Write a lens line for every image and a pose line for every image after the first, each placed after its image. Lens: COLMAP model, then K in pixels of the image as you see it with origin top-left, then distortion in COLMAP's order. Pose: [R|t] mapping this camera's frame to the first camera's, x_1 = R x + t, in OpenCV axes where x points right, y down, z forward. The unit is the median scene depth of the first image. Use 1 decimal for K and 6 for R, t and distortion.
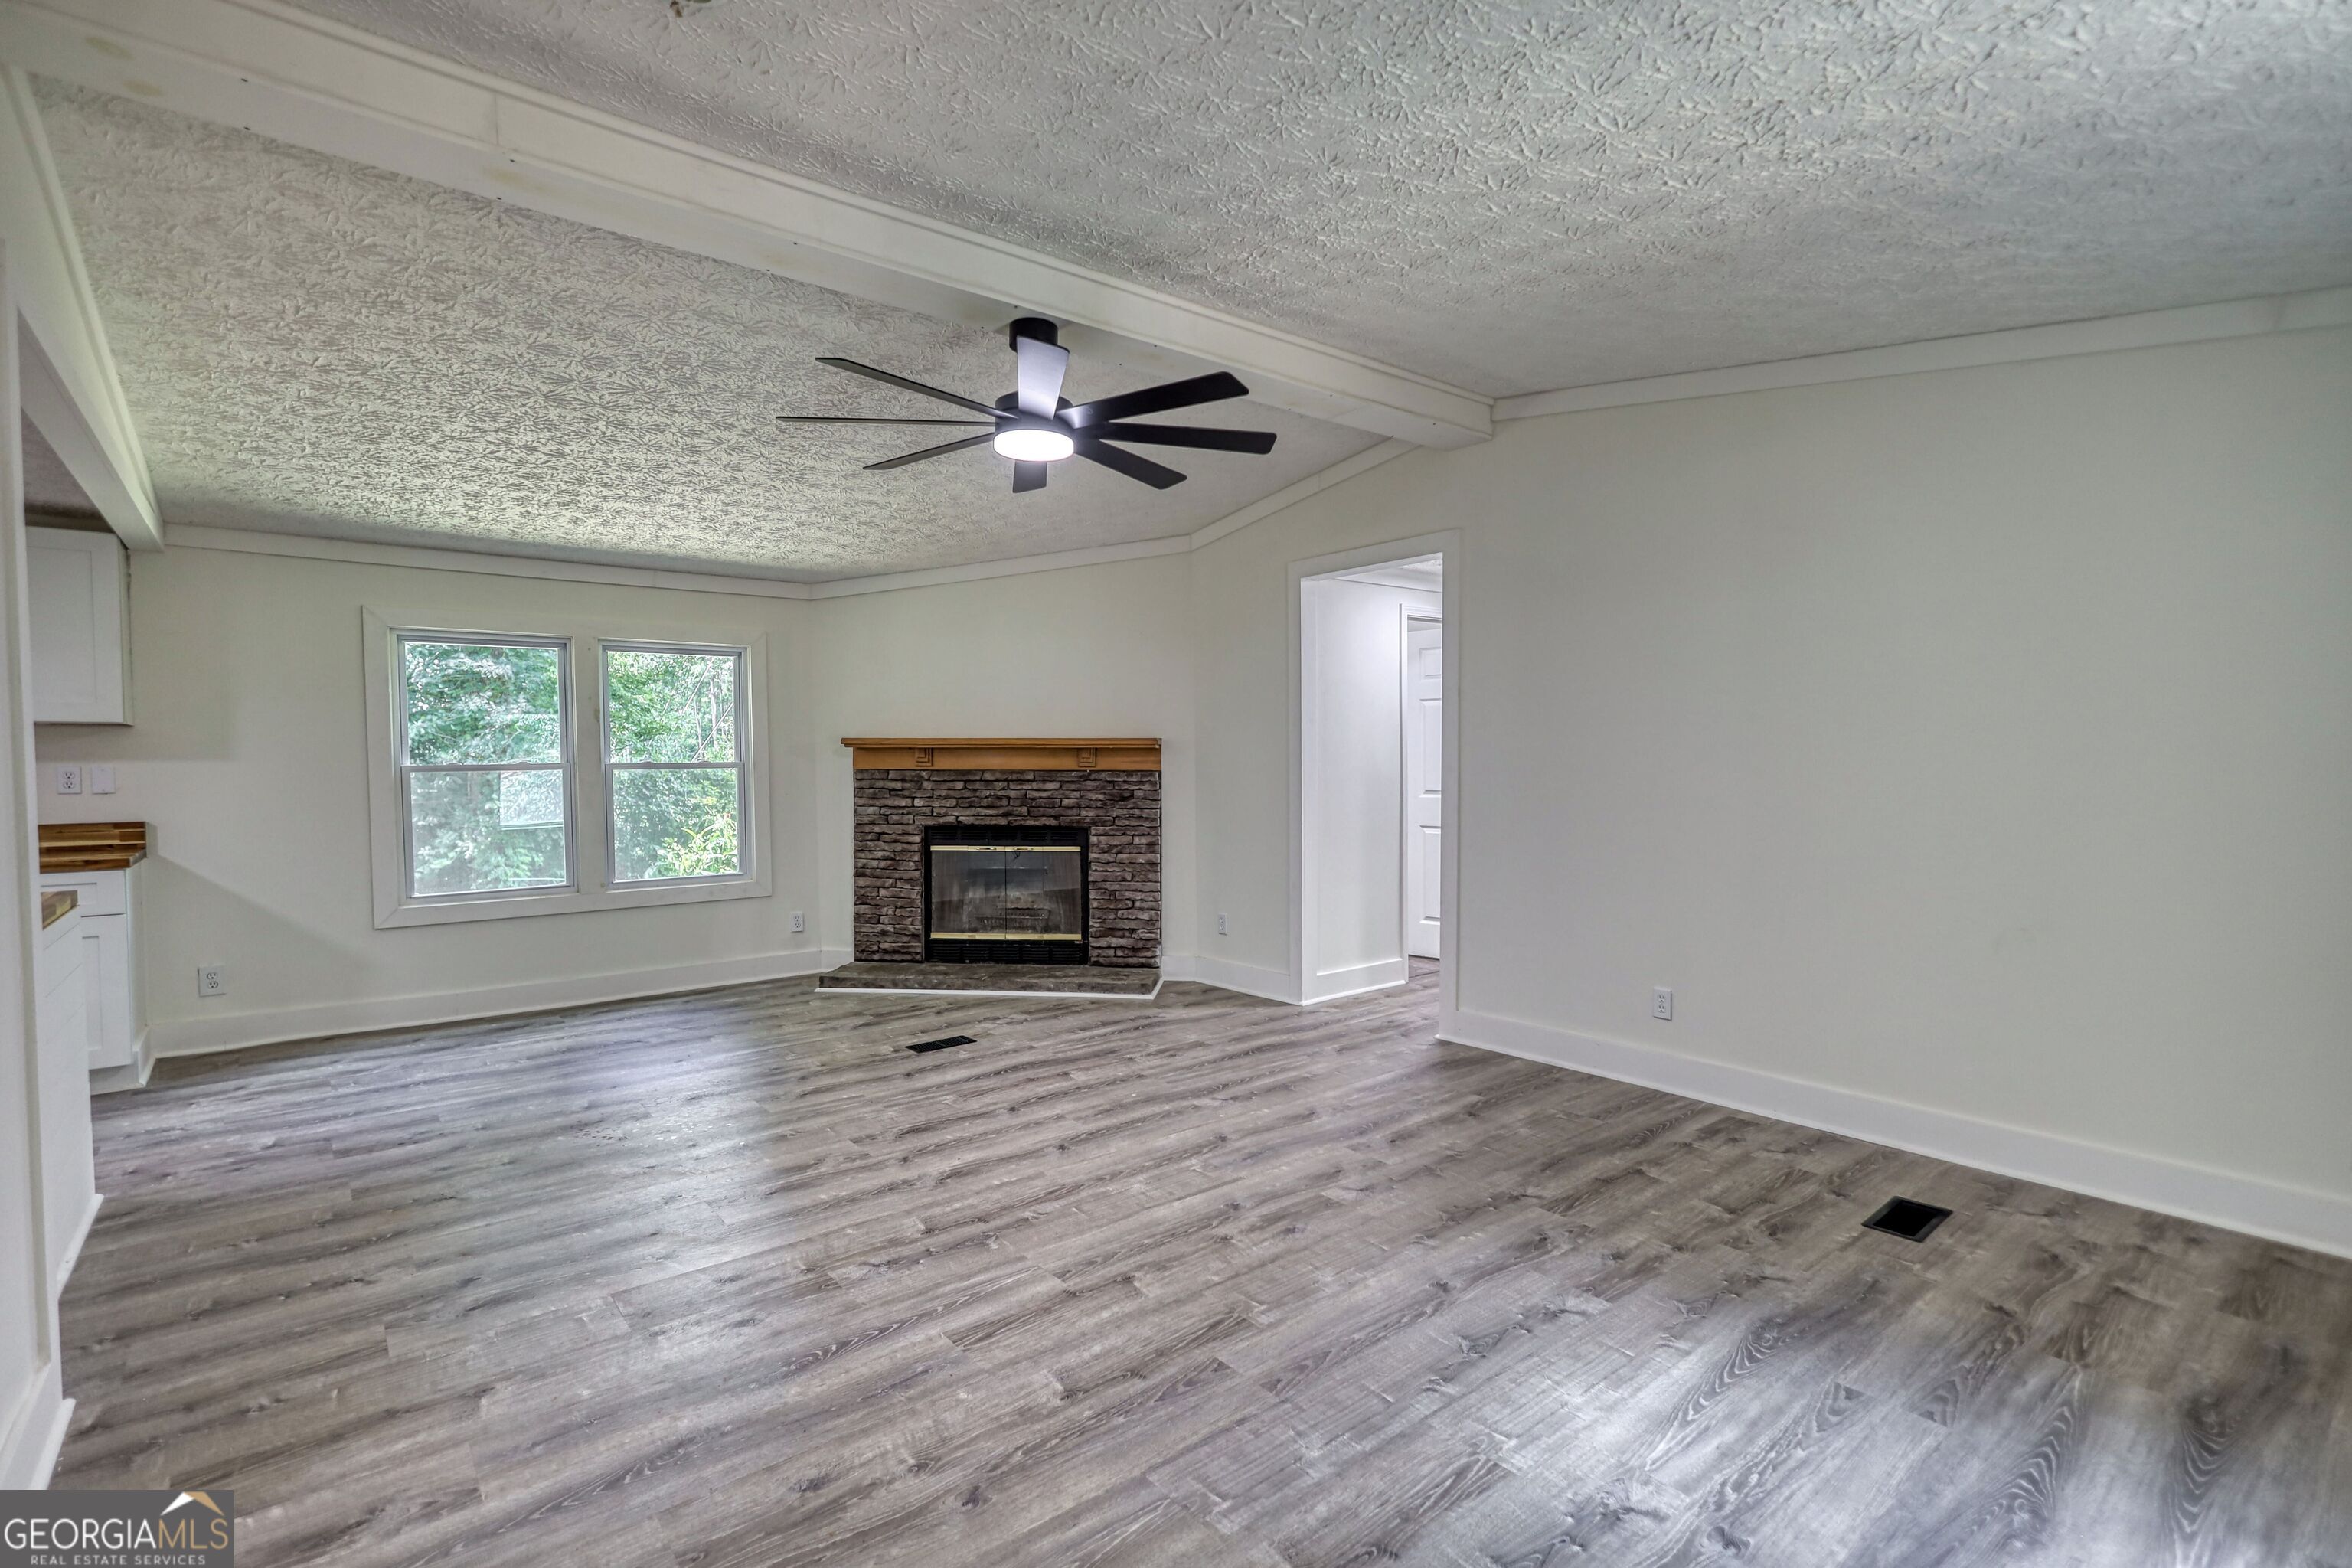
lens RADIAL K [[1089.1, 0, 1176.0], [0, 1089.1, 784.0], [0, 0, 1]] dist [0.004327, 0.000115]
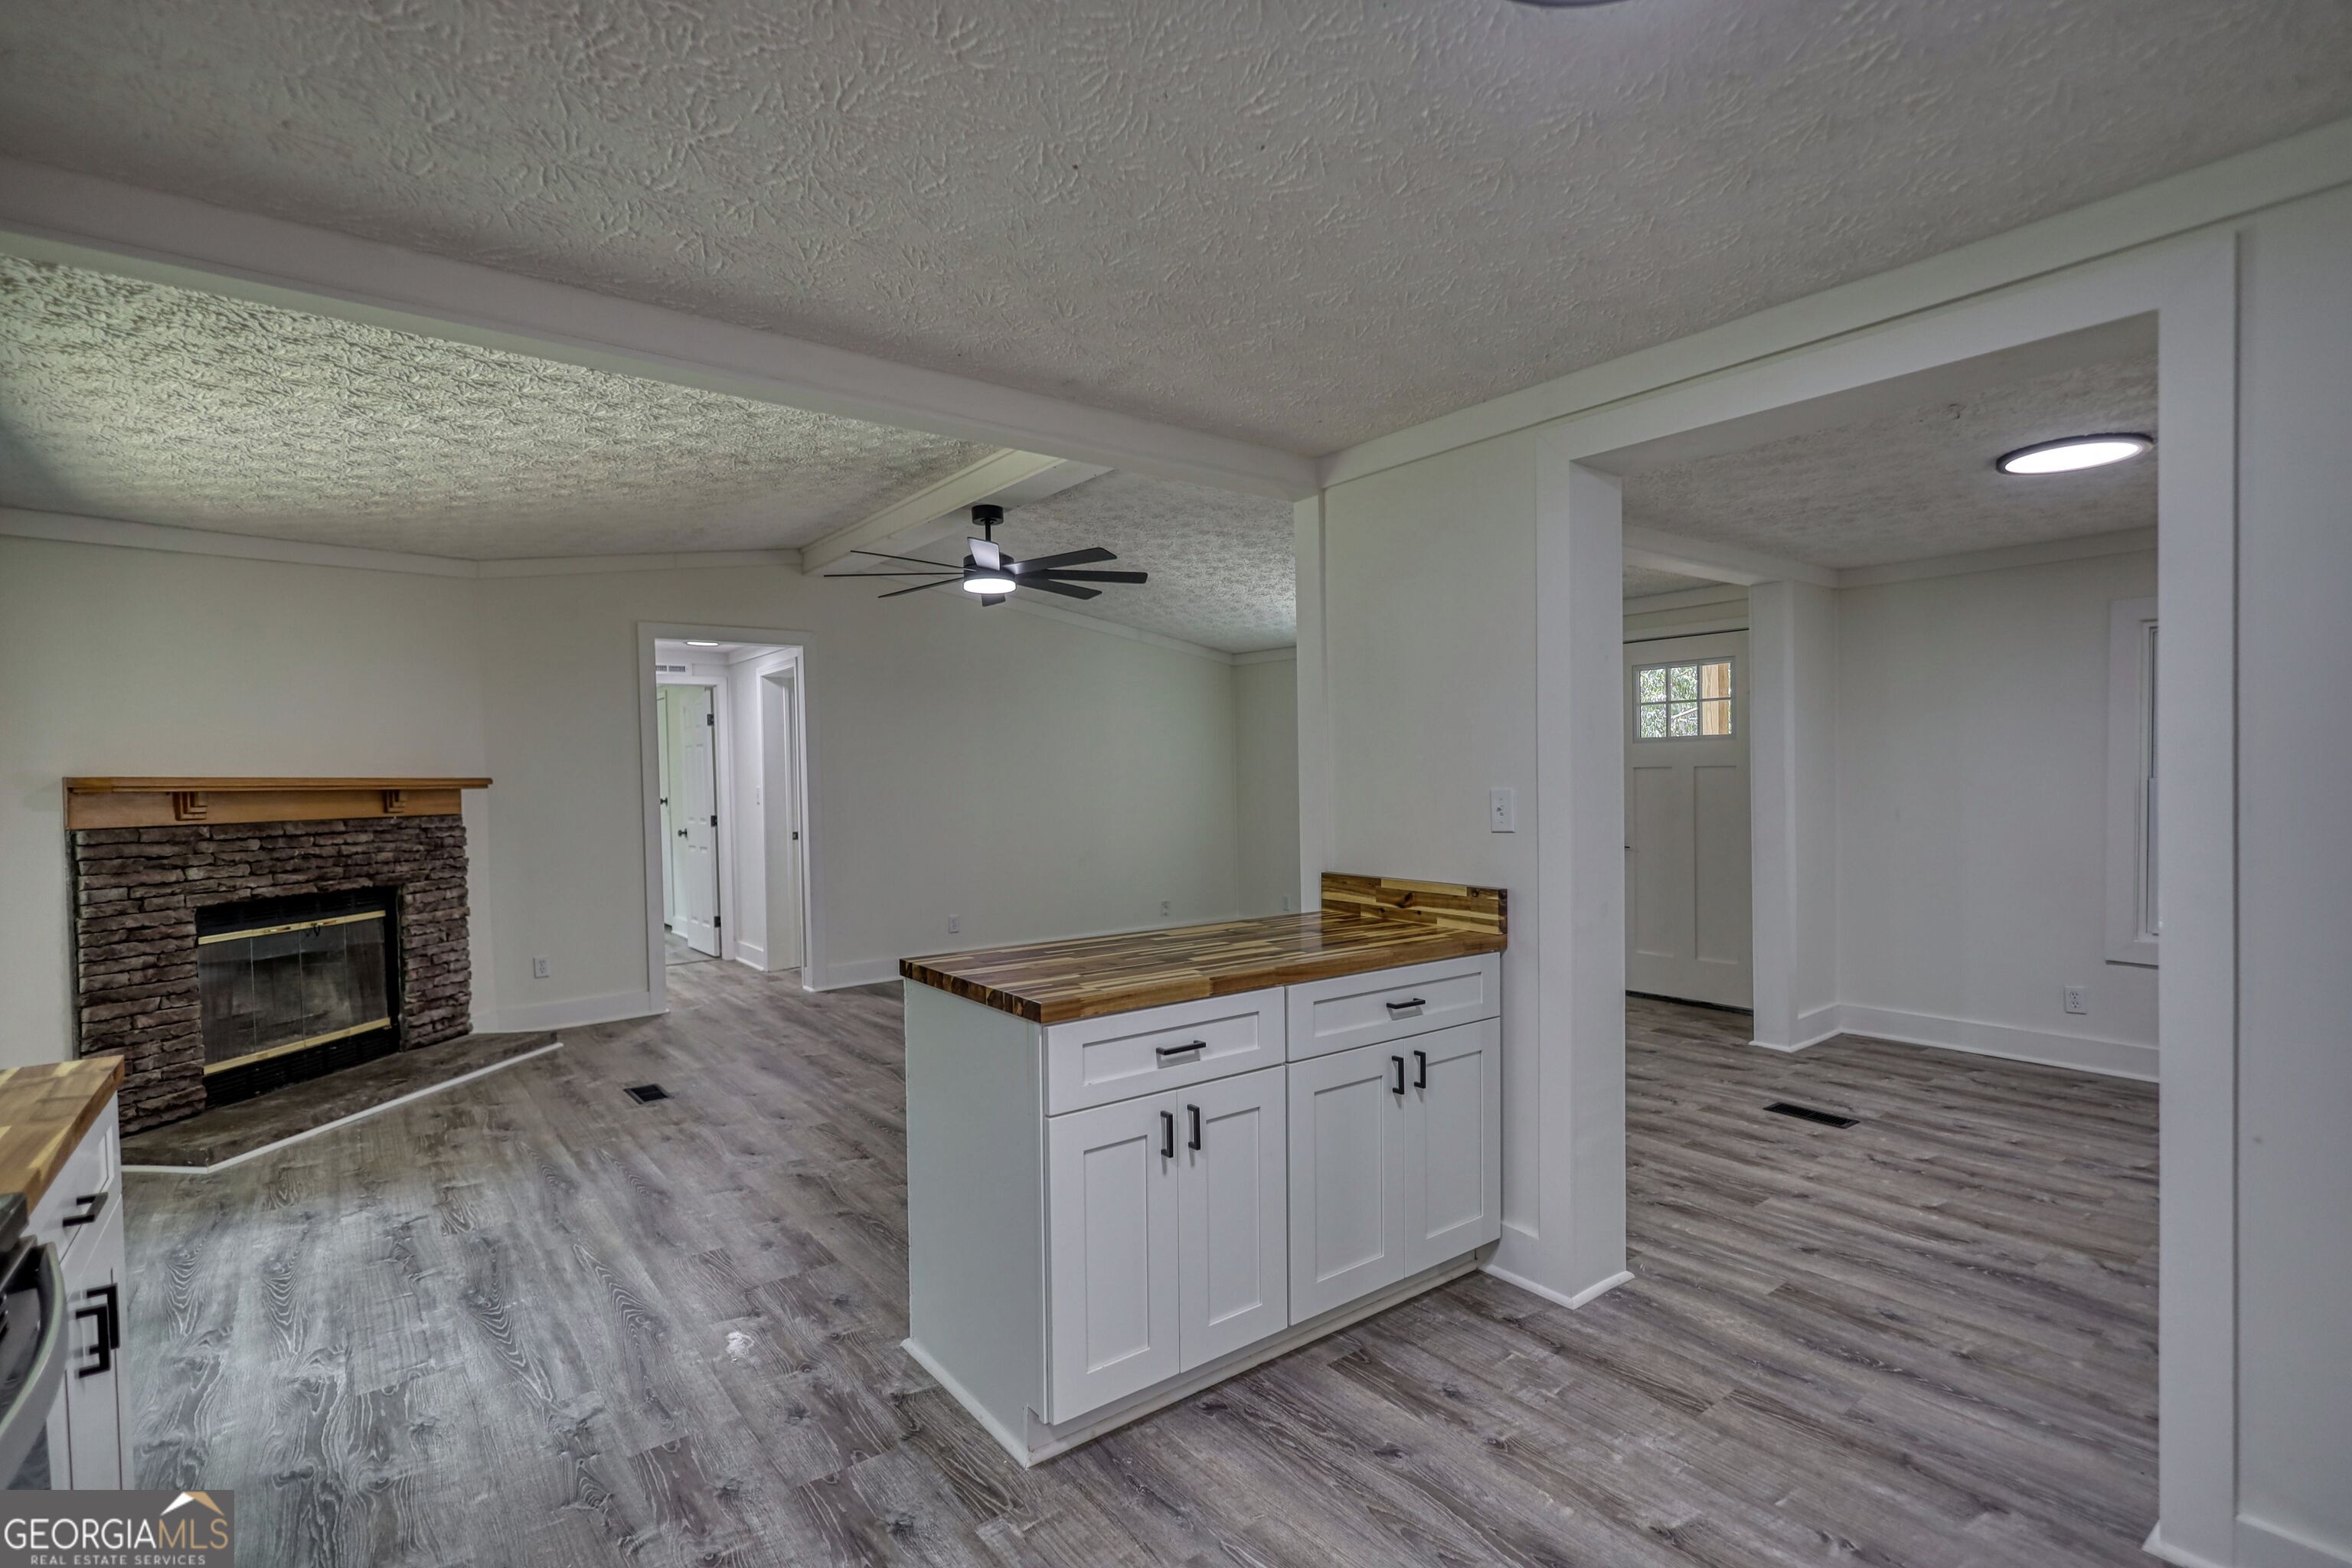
lens RADIAL K [[1109.2, 0, 1154.7], [0, 1109.2, 806.1], [0, 0, 1]] dist [0.001892, 0.000775]
pose [[0.036853, -0.023560, 0.999043, -0.960414], [0.044902, 0.998751, 0.021896, -0.014114], [-0.998311, 0.044052, 0.037865, 0.412168]]
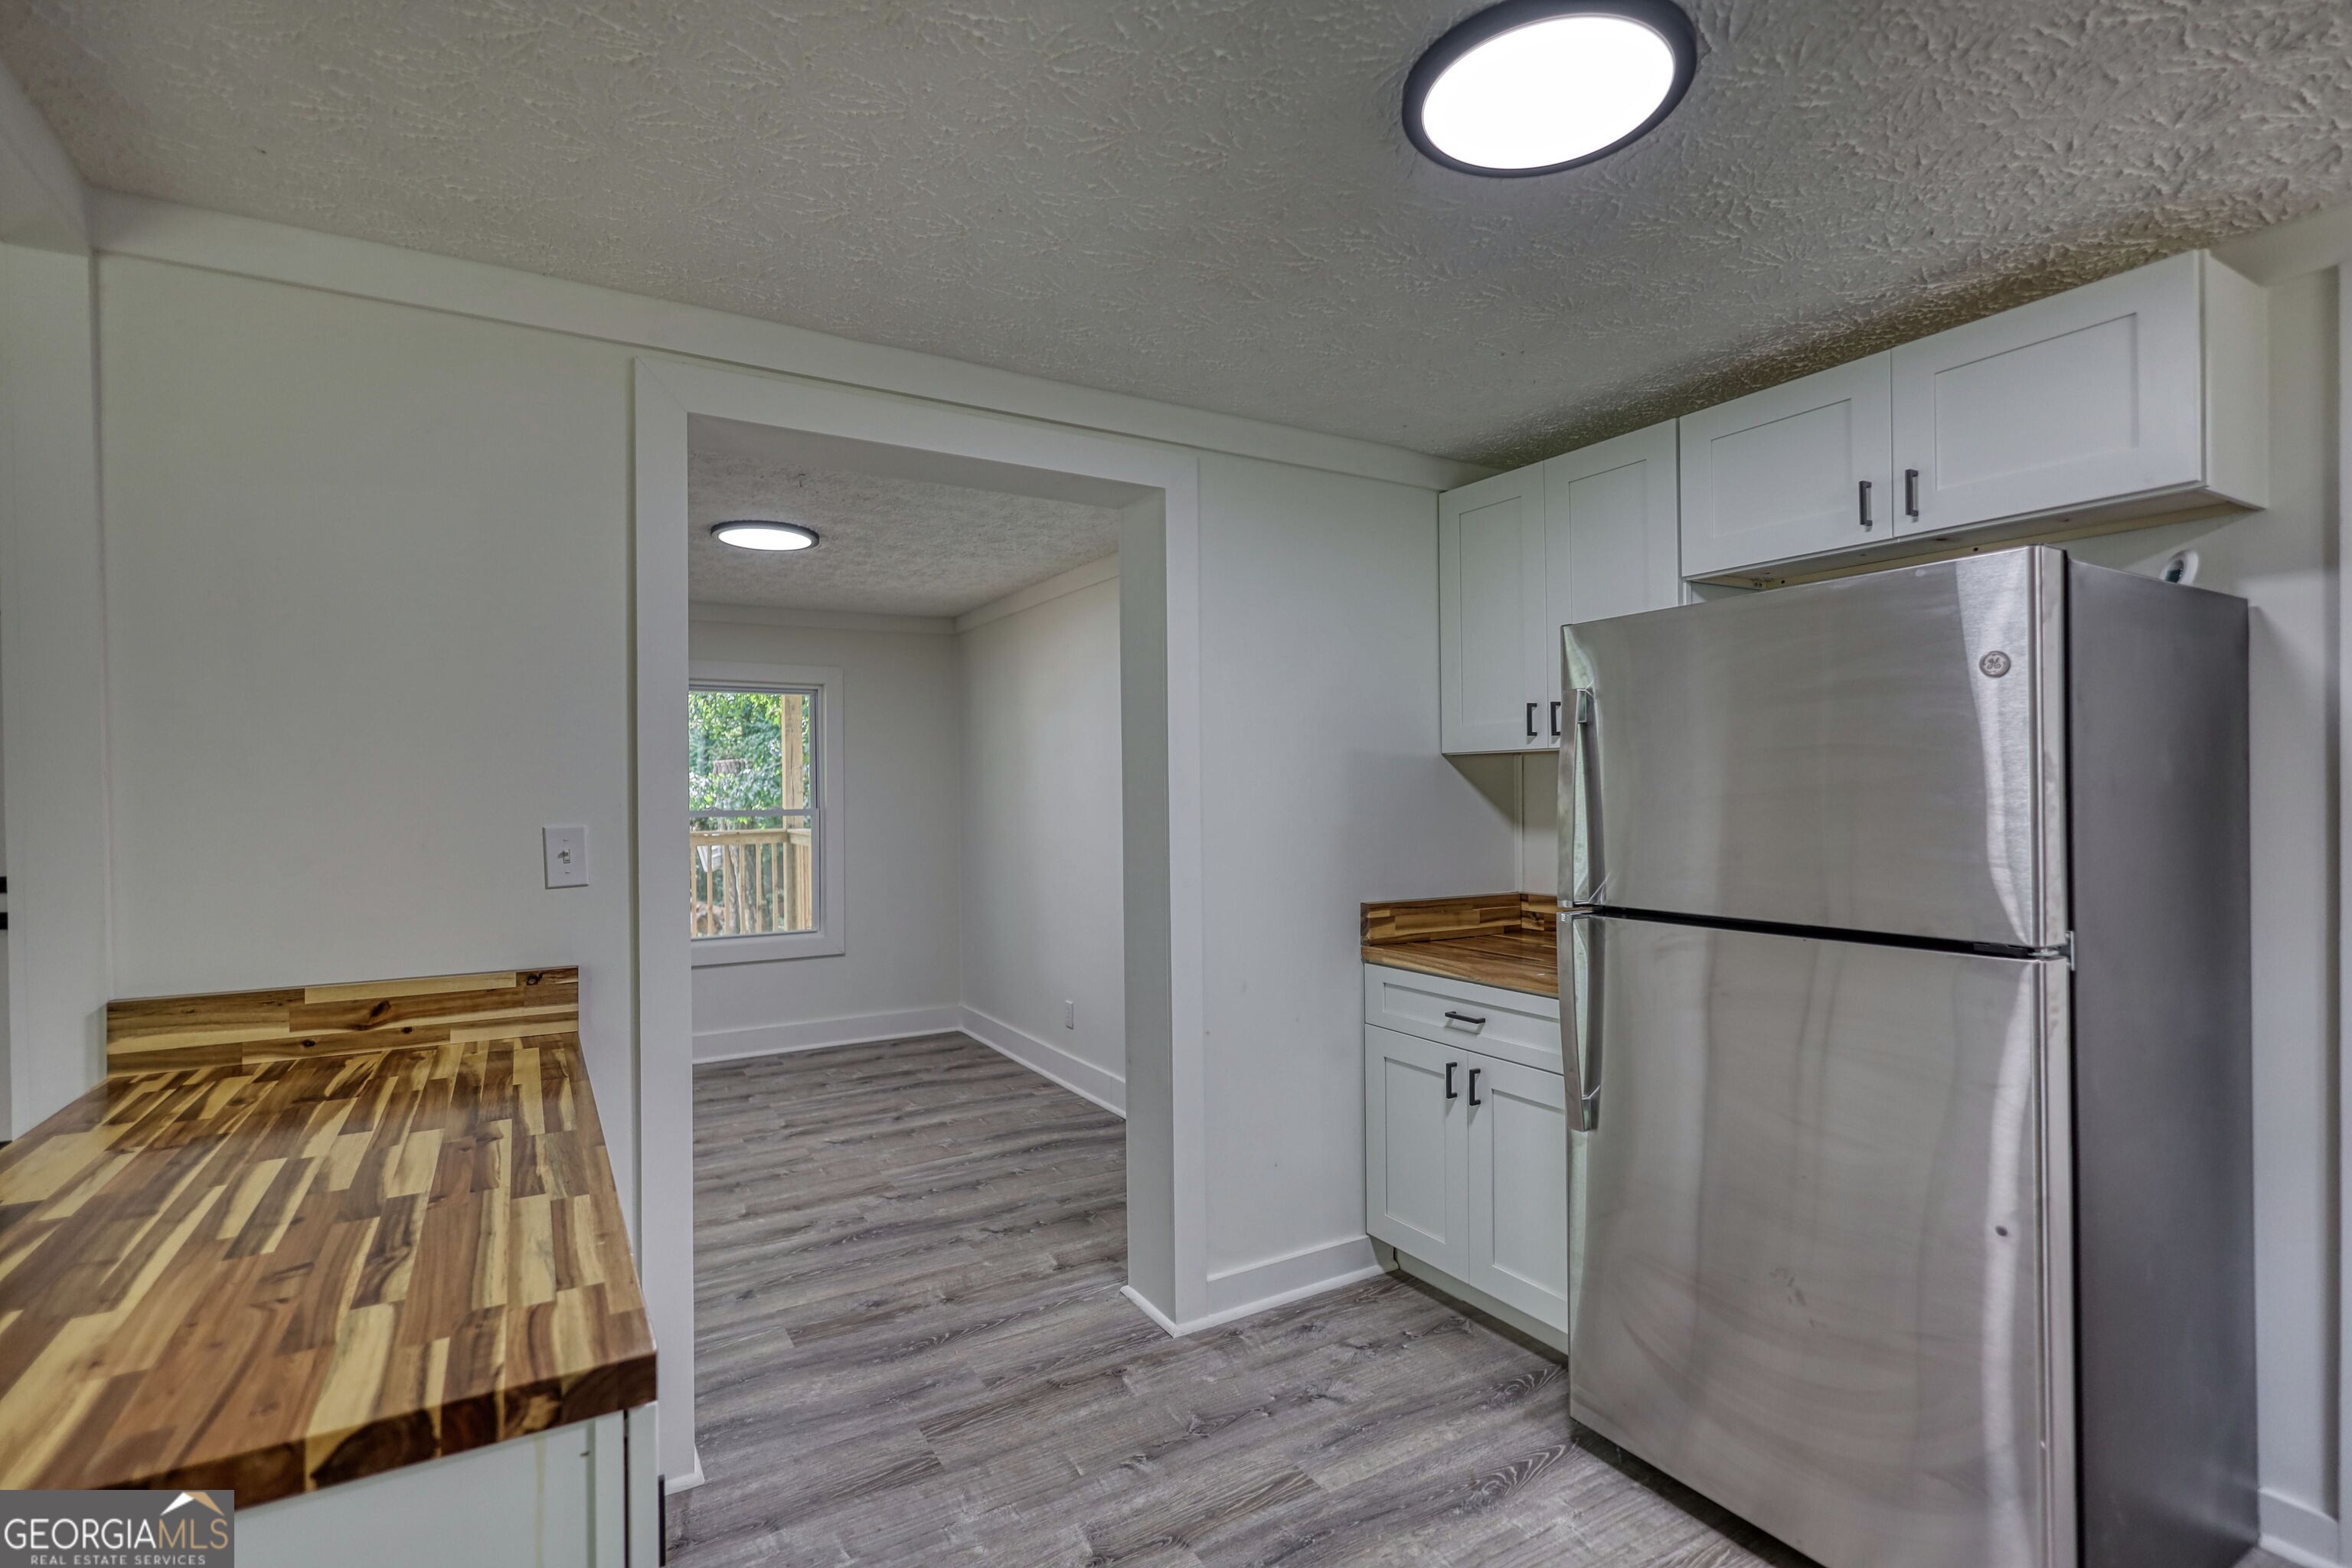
lens RADIAL K [[1099.8, 0, 1179.1], [0, 1099.8, 796.0], [0, 0, 1]] dist [0.002525, 0.000789]
pose [[-0.990436, 0.013627, 0.137301, -0.705952], [0.018755, 0.999171, 0.036125, -0.022402], [-0.136695, 0.038355, -0.989870, 0.592120]]
